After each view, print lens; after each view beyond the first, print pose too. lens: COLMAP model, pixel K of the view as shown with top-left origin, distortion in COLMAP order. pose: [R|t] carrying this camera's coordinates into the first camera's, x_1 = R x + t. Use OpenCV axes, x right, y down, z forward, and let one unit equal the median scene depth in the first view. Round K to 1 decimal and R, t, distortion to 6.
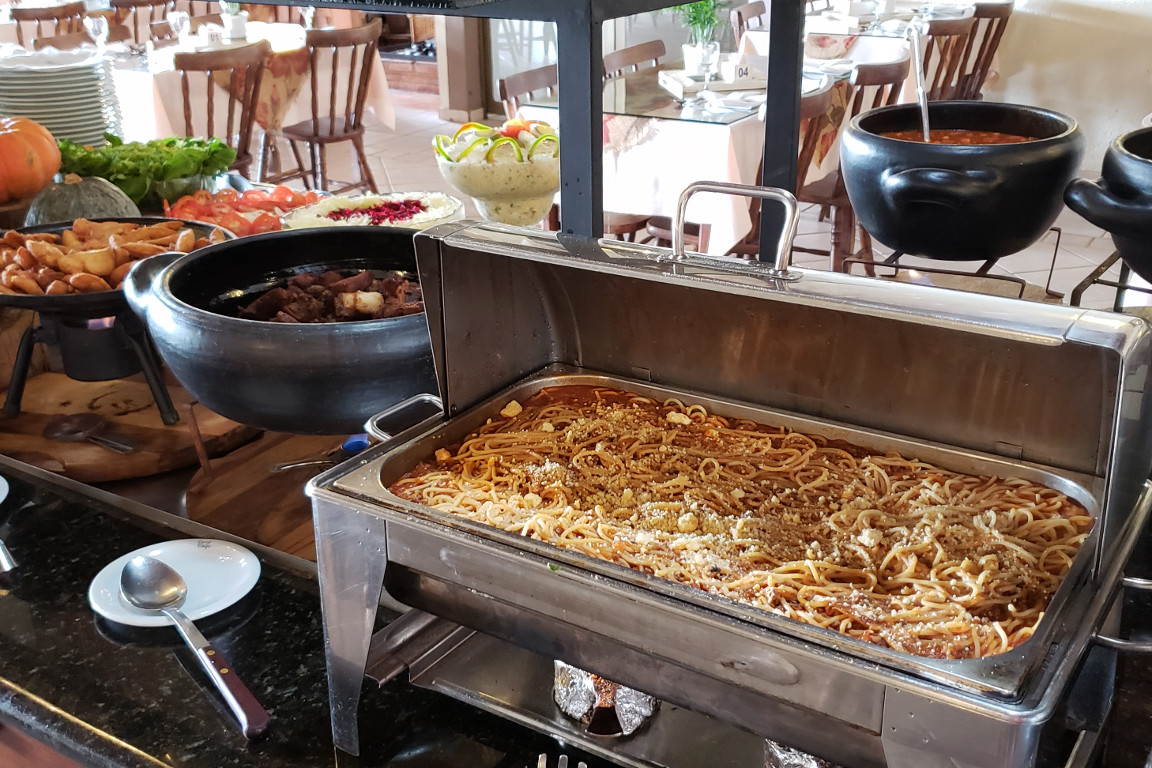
lens RADIAL K [[1221.8, 0, 576.0], [0, 1221.8, 384.0], [0, 0, 1]] dist [0.102761, -0.269258]
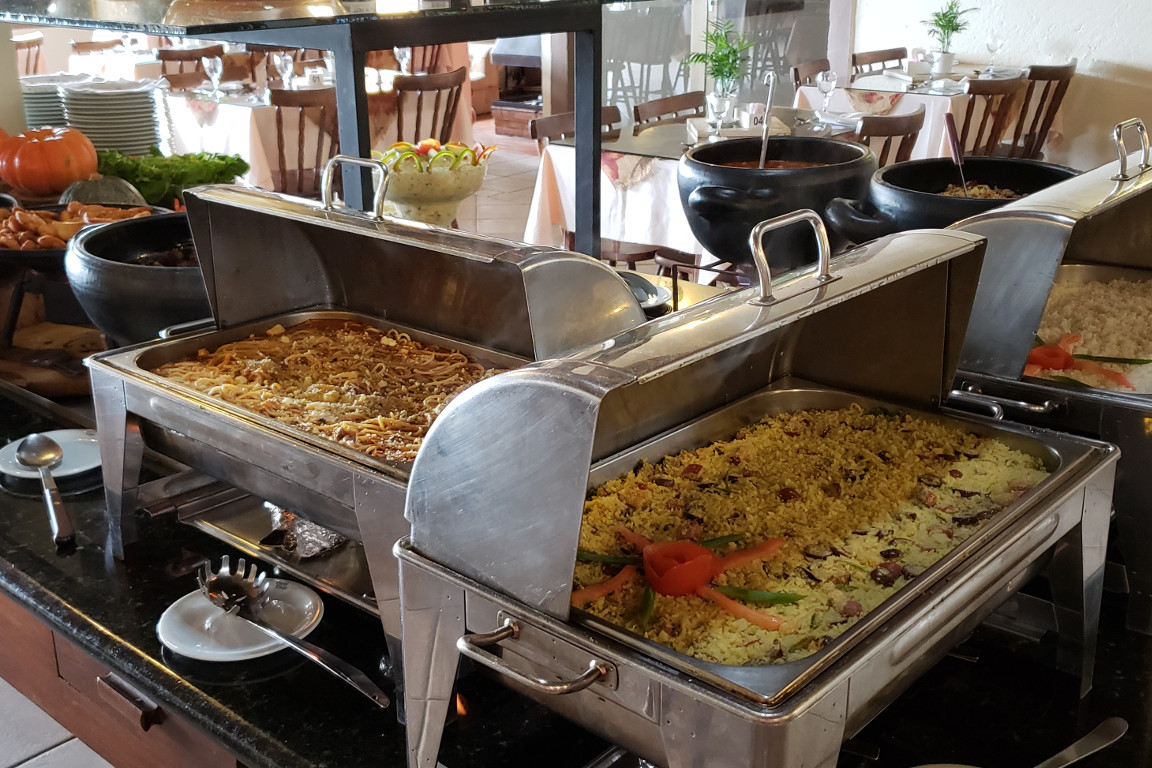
lens RADIAL K [[1227.5, 0, 576.0], [0, 1227.5, 384.0], [0, 0, 1]] dist [0.146066, -0.387813]
pose [[0.988631, 0.059551, -0.138070, 0.221581], [-0.065822, 0.996976, -0.041299, 0.054122], [0.135193, 0.049918, 0.989561, -0.147752]]
